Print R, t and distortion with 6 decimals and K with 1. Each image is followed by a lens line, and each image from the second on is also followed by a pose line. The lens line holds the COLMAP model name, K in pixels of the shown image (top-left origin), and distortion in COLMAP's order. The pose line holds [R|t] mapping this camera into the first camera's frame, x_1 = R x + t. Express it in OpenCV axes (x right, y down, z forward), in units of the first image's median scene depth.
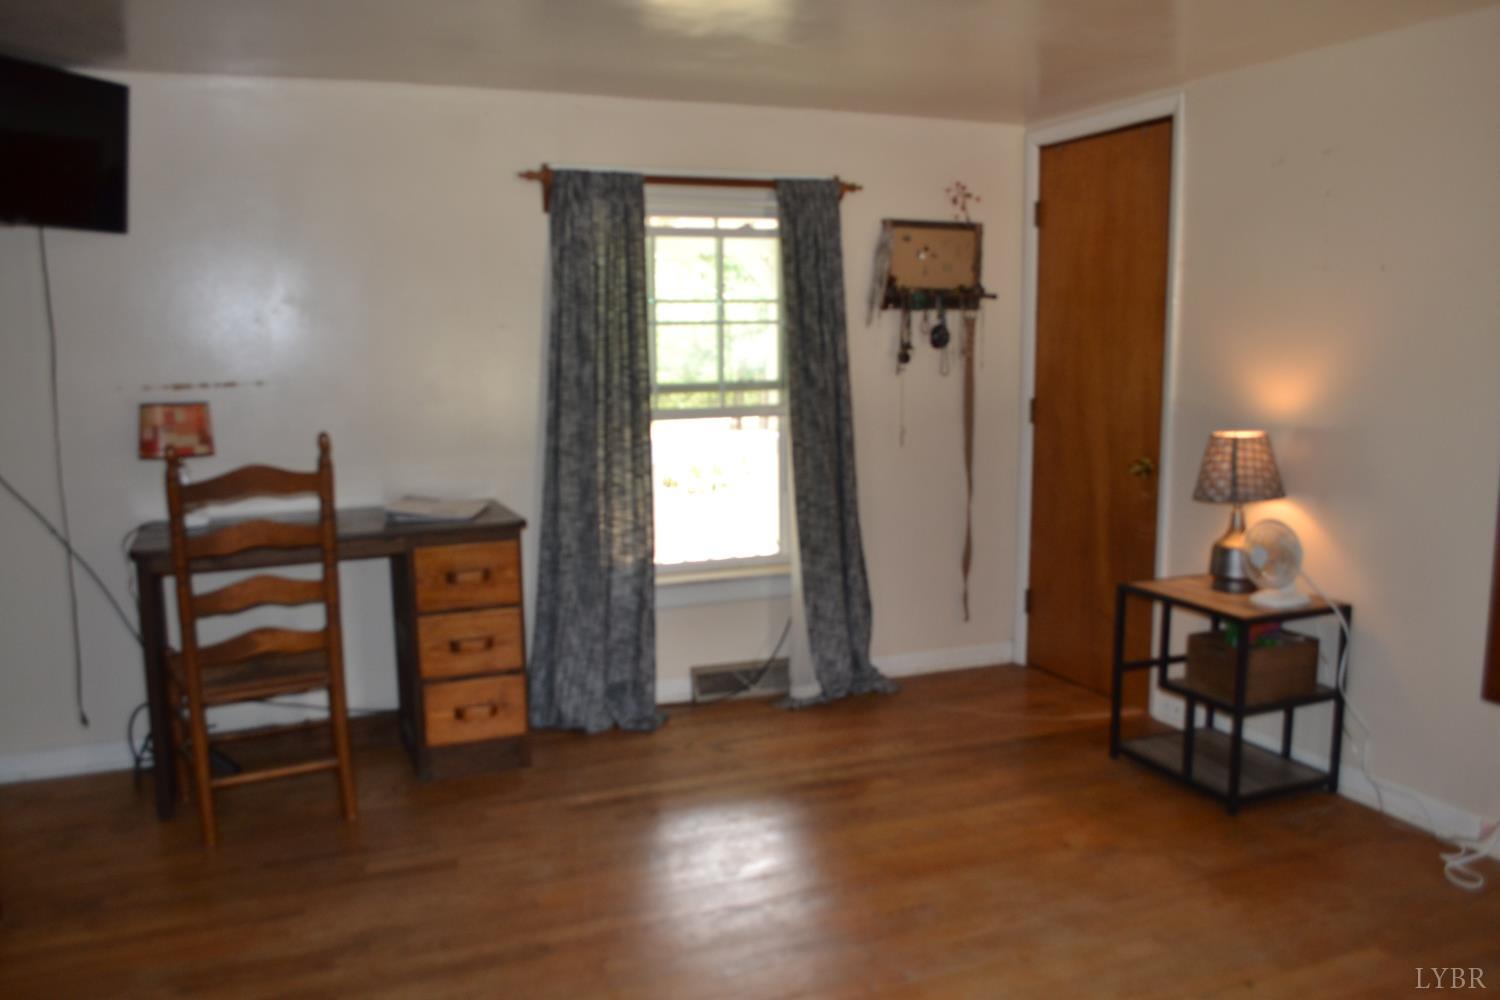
lens RADIAL K [[1204.4, 0, 742.0], [0, 1204.4, 503.3], [0, 0, 1]] dist [-0.090591, 0.008808]
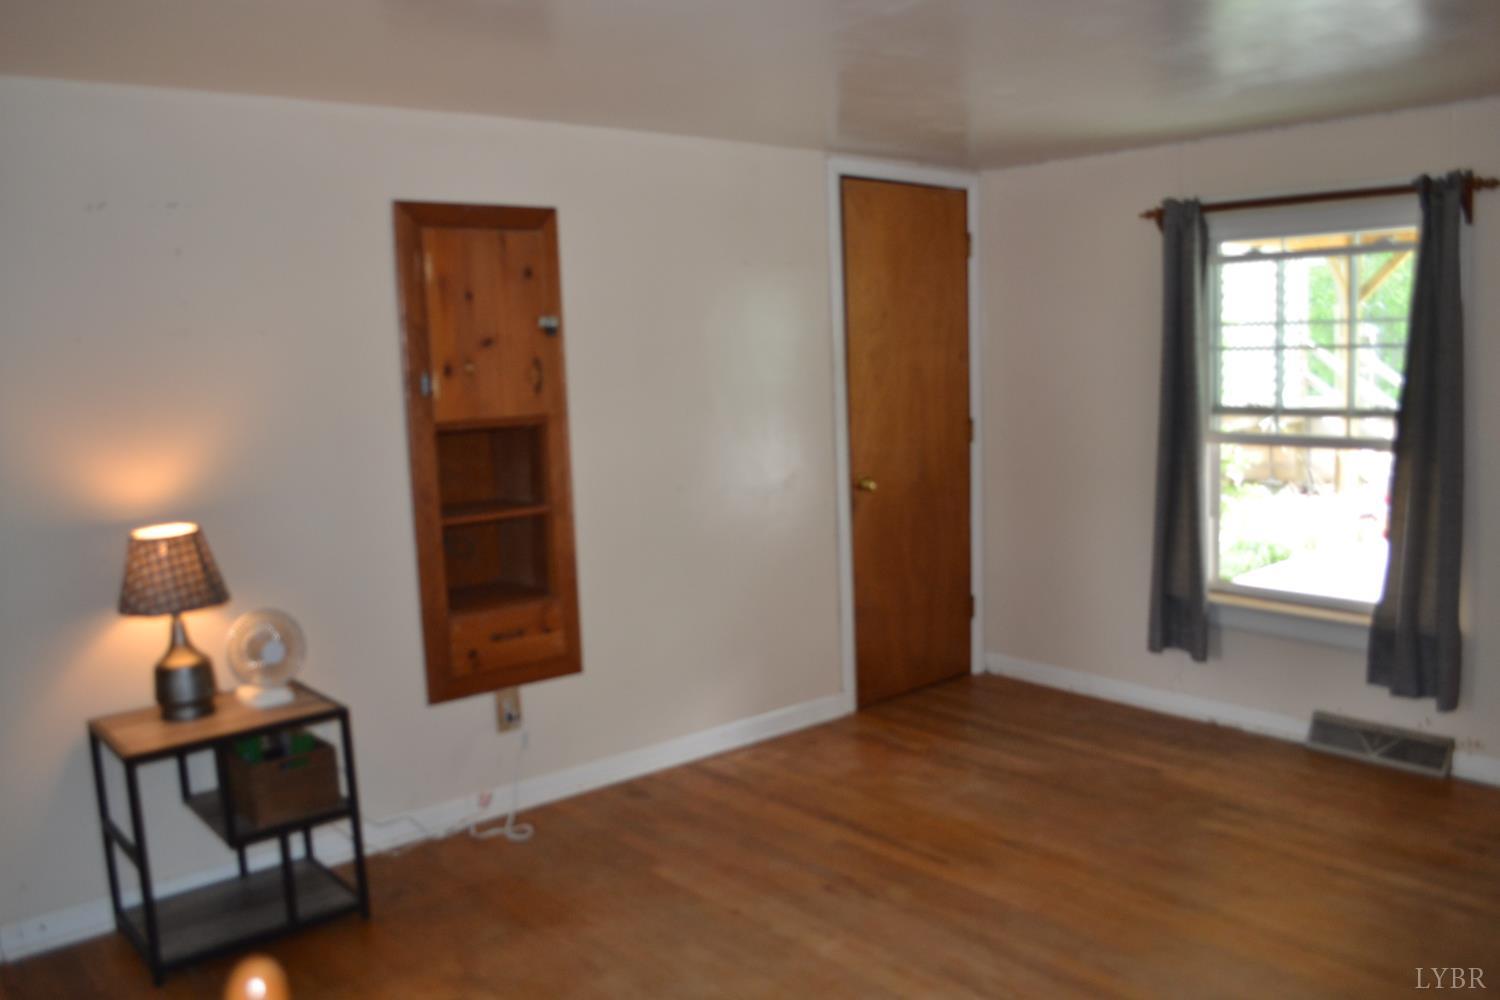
lens RADIAL K [[1216.1, 0, 750.9], [0, 1216.1, 499.8], [0, 0, 1]] dist [-0.089729, 0.001693]
pose [[-0.307792, -0.093446, 0.946854, -0.407690], [0.175771, 0.972452, 0.153110, -0.111006], [-0.935077, 0.213555, -0.282887, 0.699429]]
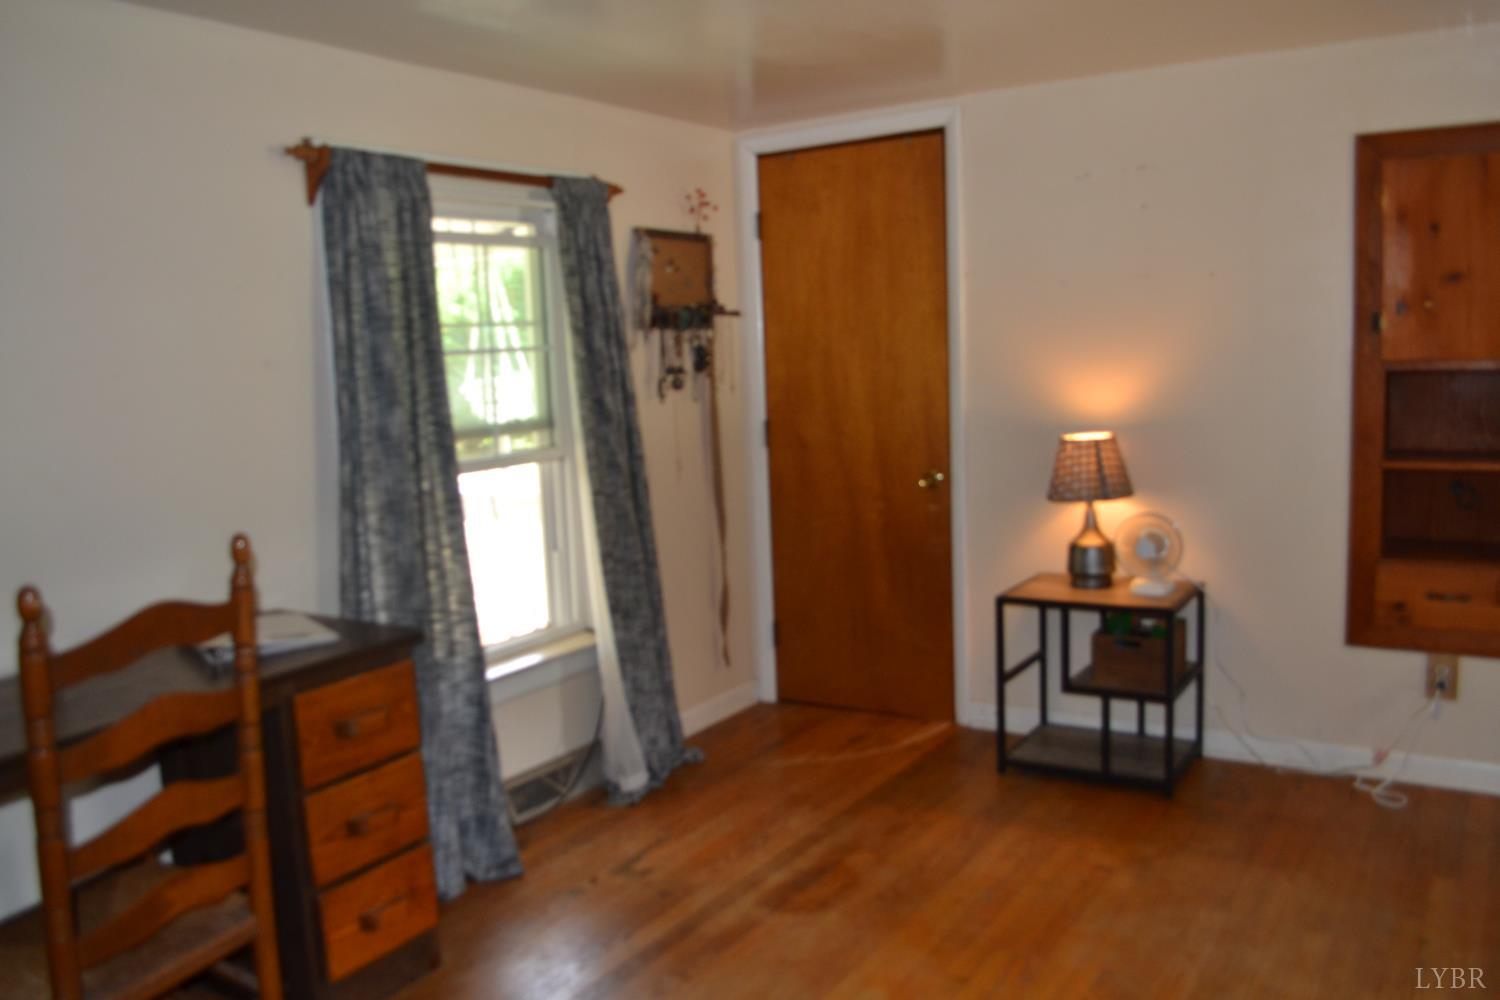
lens RADIAL K [[1204.4, 0, 742.0], [0, 1204.4, 503.3], [0, 0, 1]] dist [-0.090591, 0.008808]
pose [[0.819618, -0.101936, 0.563769, -0.350866], [0.118129, 0.992968, 0.007801, -0.036182], [-0.560599, 0.060204, 0.825896, 0.255814]]
